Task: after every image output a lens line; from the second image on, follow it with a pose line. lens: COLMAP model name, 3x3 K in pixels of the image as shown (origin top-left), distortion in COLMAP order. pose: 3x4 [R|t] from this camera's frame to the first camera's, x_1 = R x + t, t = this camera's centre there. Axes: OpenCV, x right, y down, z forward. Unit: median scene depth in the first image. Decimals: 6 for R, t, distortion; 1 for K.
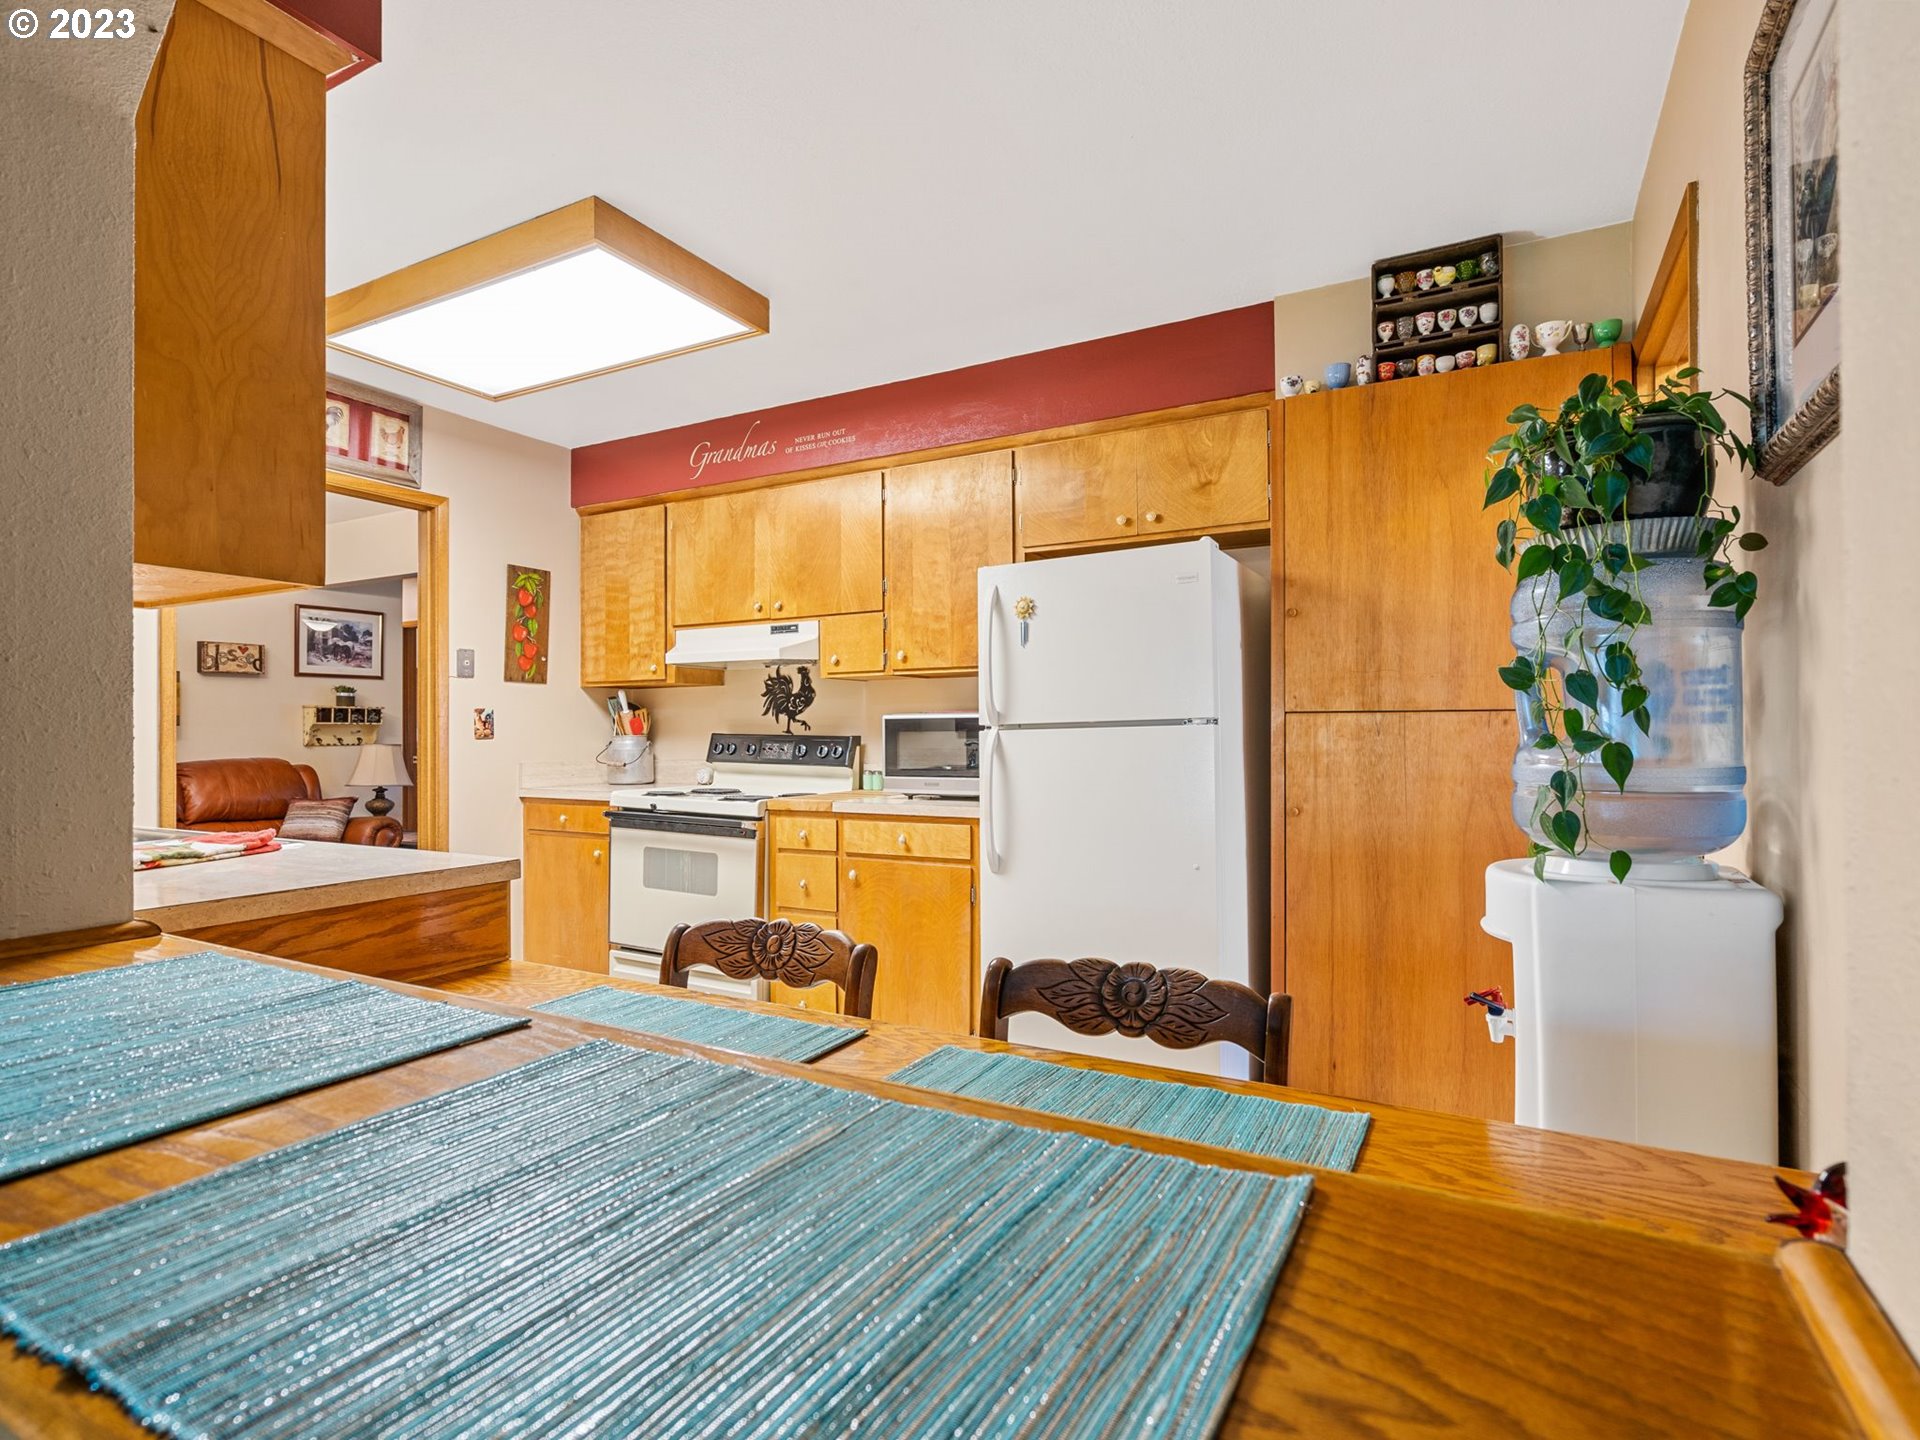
lens RADIAL K [[986.0, 0, 957.3], [0, 986.0, 724.2], [0, 0, 1]] dist [-0.008259, 0.004773]
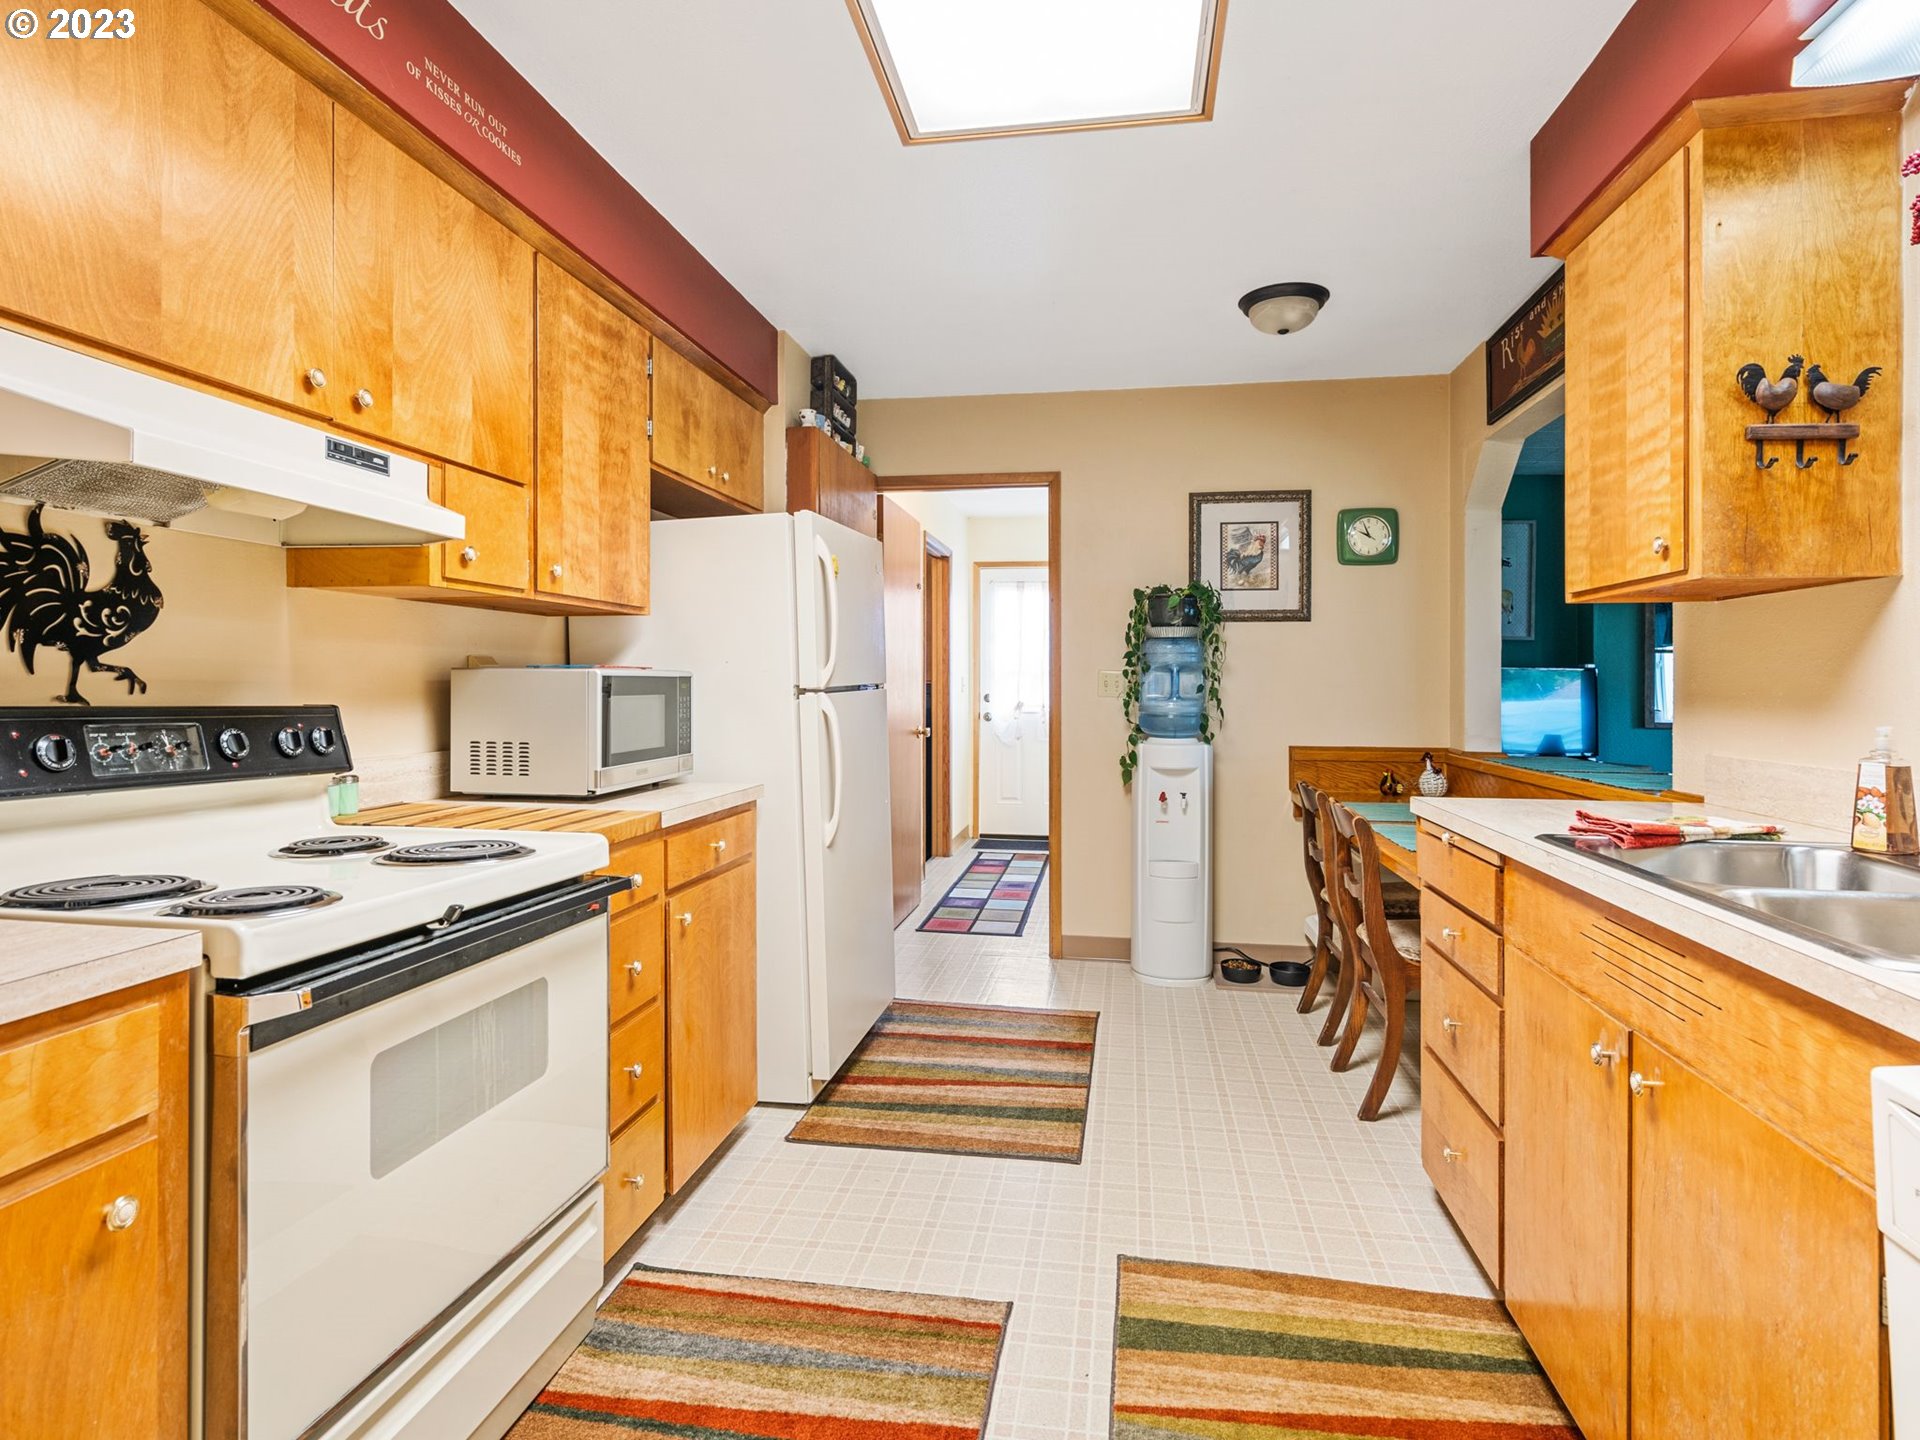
lens RADIAL K [[986.0, 0, 971.4], [0, 986.0, 684.8], [0, 0, 1]] dist [-0.008259, 0.004773]
pose [[-0.346259, 0.002854, 0.938135, -0.628066], [-0.011890, 0.999902, -0.007431, 0.001928], [-0.938064, -0.013727, -0.346191, 0.846567]]
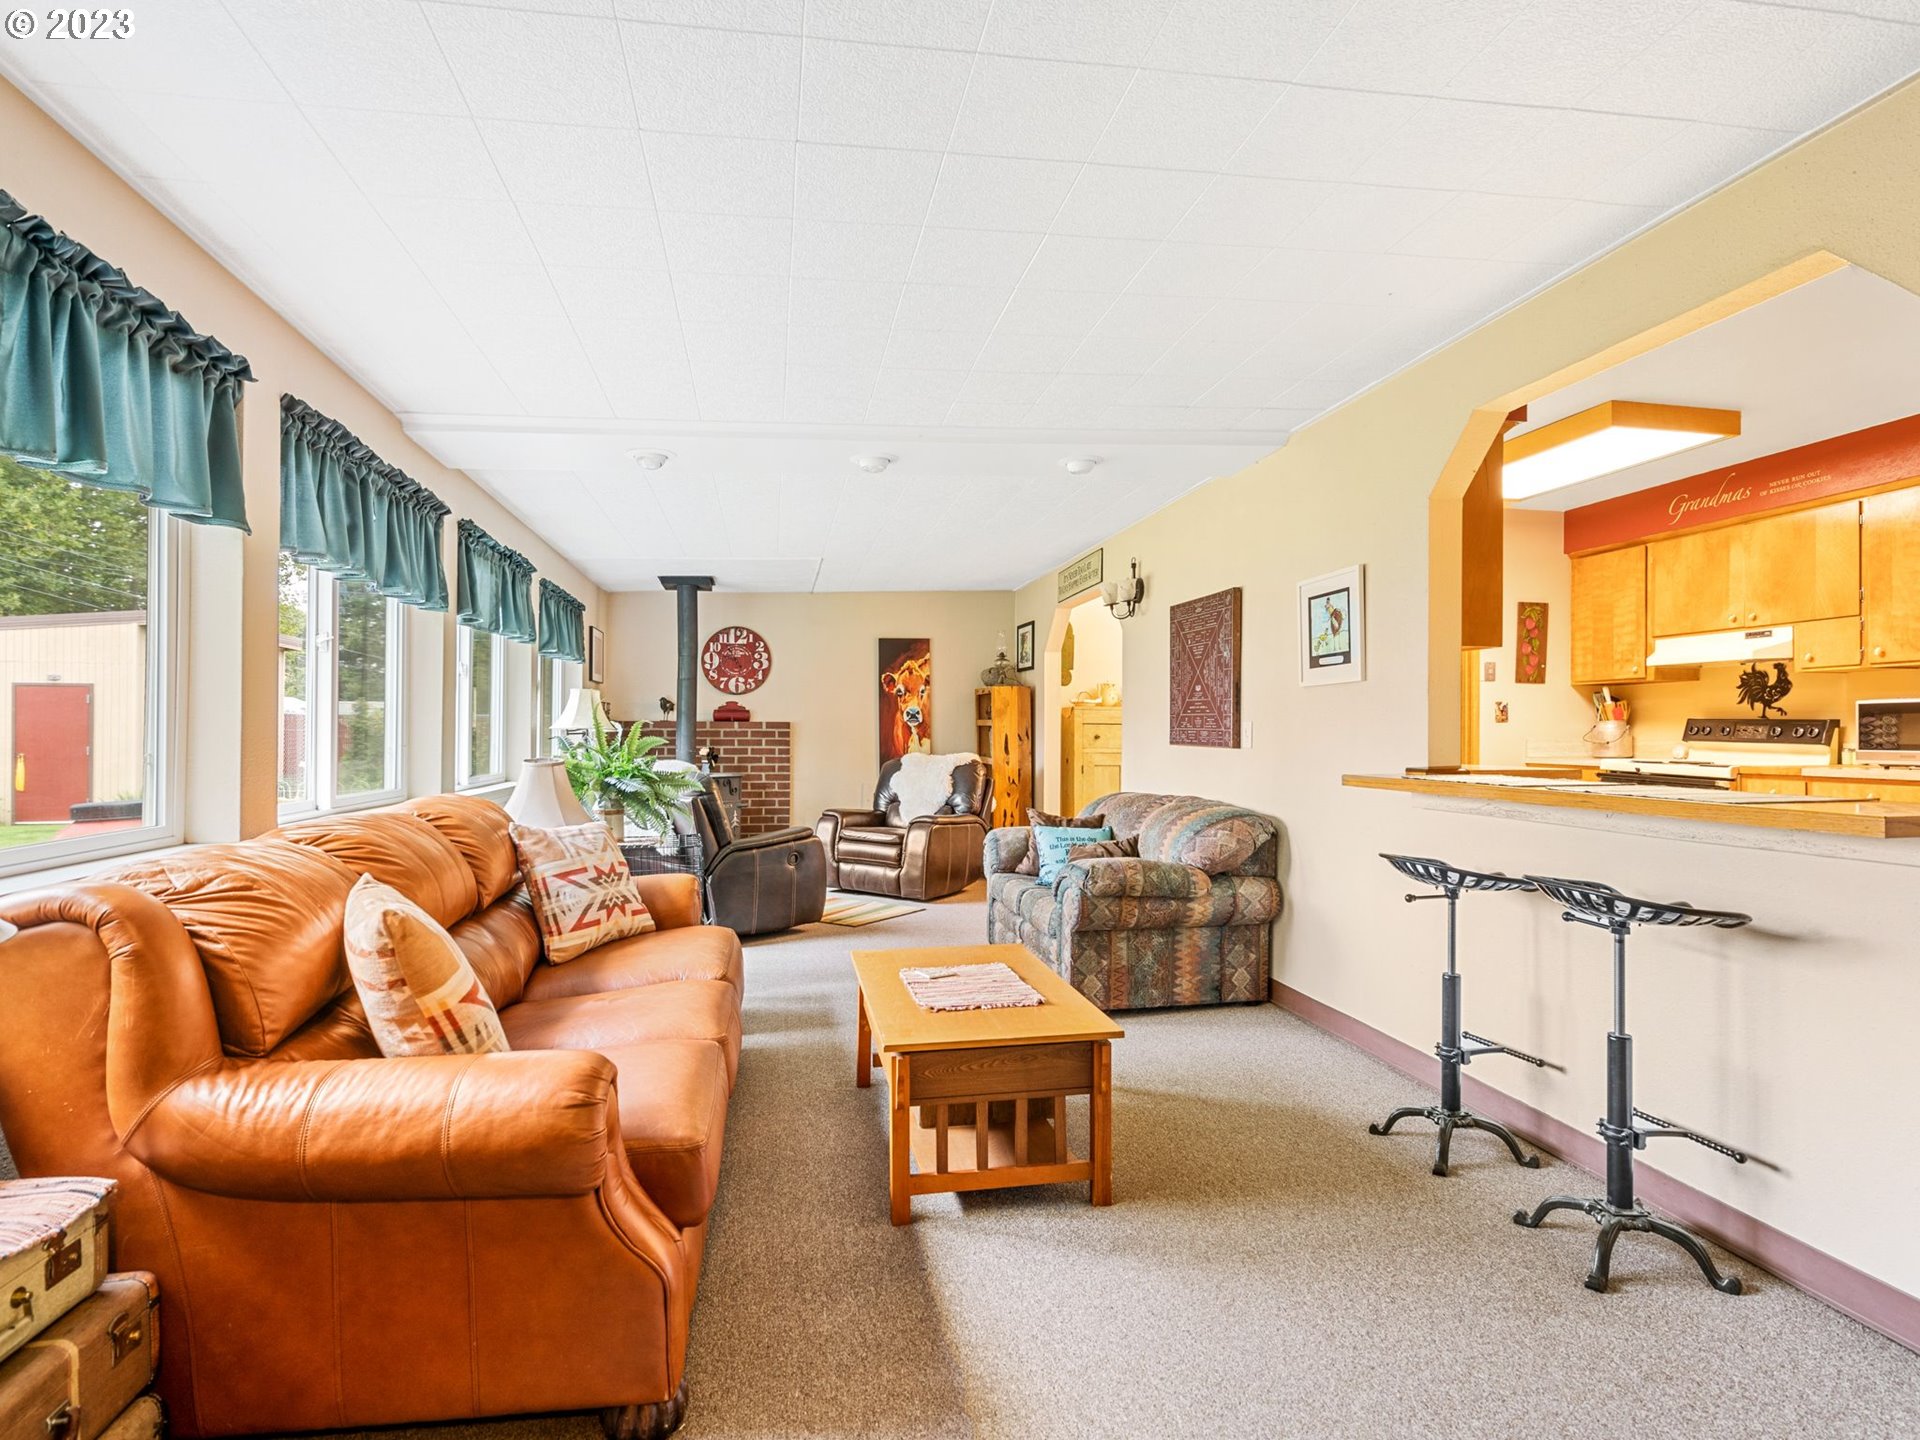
lens RADIAL K [[986.0, 0, 954.0], [0, 986.0, 730.1], [0, 0, 1]] dist [-0.008259, 0.004773]
pose [[0.639061, 0.004777, -0.769141, 0.127502], [-0.000211, 0.999982, 0.006035, 0.017620], [0.769156, -0.003695, 0.639050, -0.565670]]
